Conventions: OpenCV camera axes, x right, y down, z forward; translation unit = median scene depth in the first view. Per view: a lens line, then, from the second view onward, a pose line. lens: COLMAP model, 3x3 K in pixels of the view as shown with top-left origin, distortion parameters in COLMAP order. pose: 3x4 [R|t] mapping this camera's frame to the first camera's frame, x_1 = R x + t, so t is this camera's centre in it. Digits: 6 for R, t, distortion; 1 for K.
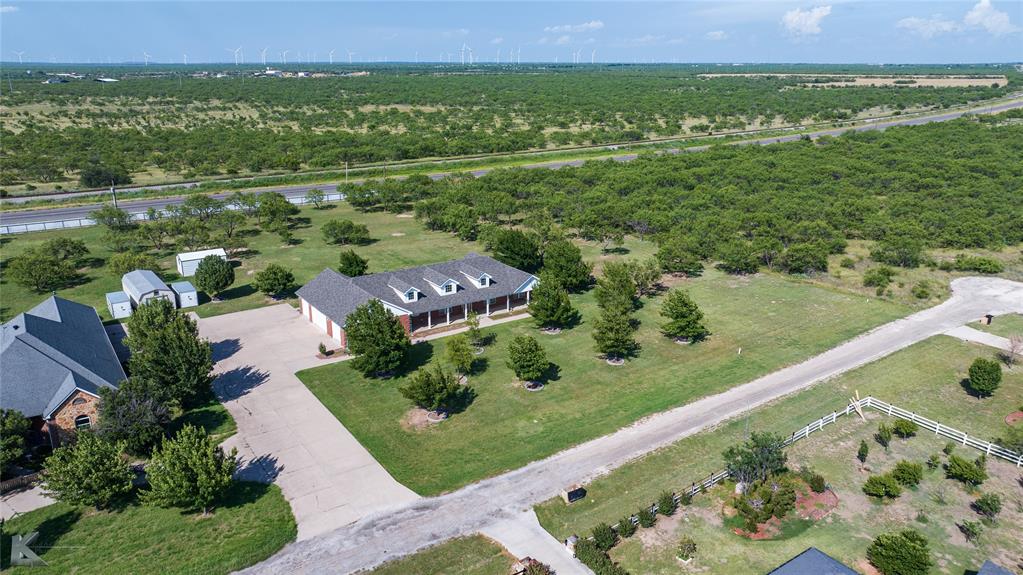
lens RADIAL K [[720.7, 0, 516.0], [0, 720.7, 285.1], [0, 0, 1]] dist [-0.030703, 0.038114]
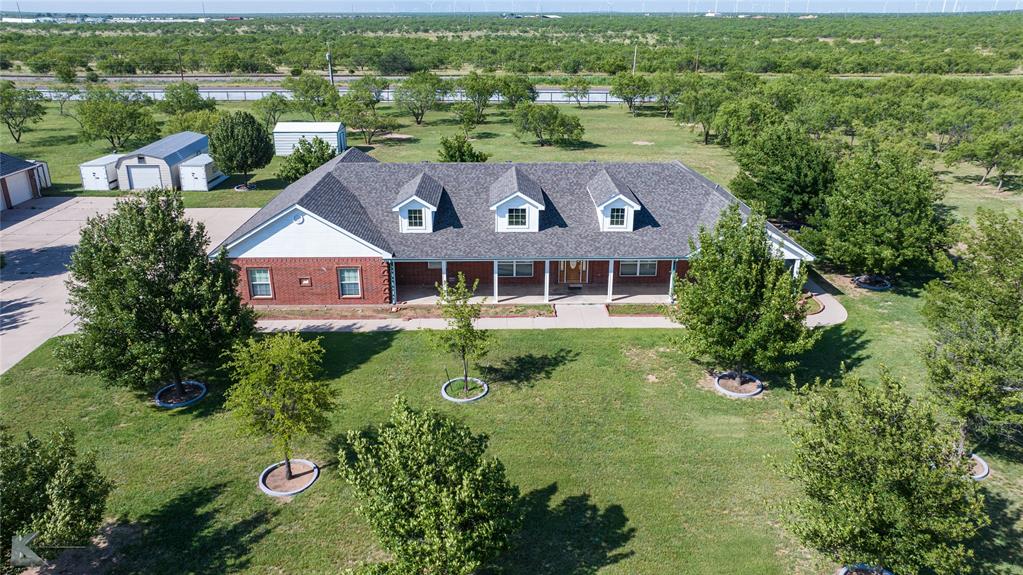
lens RADIAL K [[699.9, 0, 514.5], [0, 699.9, 287.4], [0, 0, 1]] dist [-0.019188, 0.000093]
pose [[0.832205, 0.196112, -0.518627, 0.079623], [-0.157796, 0.980451, 0.117540, -0.001769], [0.531540, -0.015980, 0.846882, 0.429271]]
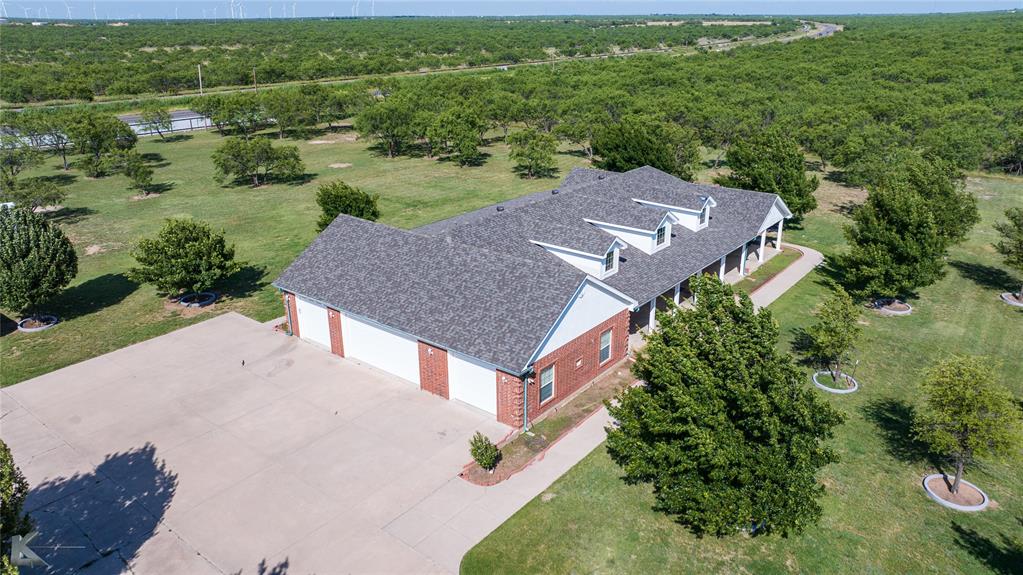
lens RADIAL K [[720.7, 0, 509.5], [0, 720.7, 285.5], [0, 0, 1]] dist [-0.030703, 0.038114]
pose [[0.960836, -0.107543, 0.255397, -0.190505], [0.092606, 0.993250, 0.069844, -0.002189], [-0.261185, -0.043457, 0.964310, 0.402598]]
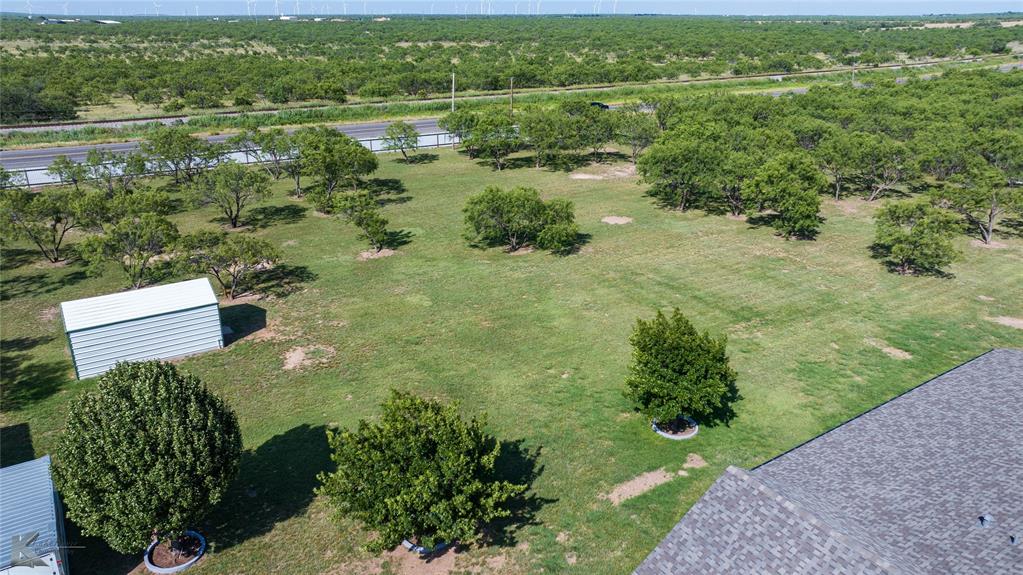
lens RADIAL K [[720.7, 0, 507.2], [0, 720.7, 296.1], [0, 0, 1]] dist [-0.030703, 0.038114]
pose [[0.999459, 0.008700, -0.031718, -0.215609], [-0.006369, 0.997322, 0.072863, -0.055379], [0.032267, -0.072622, 0.996837, 0.557846]]
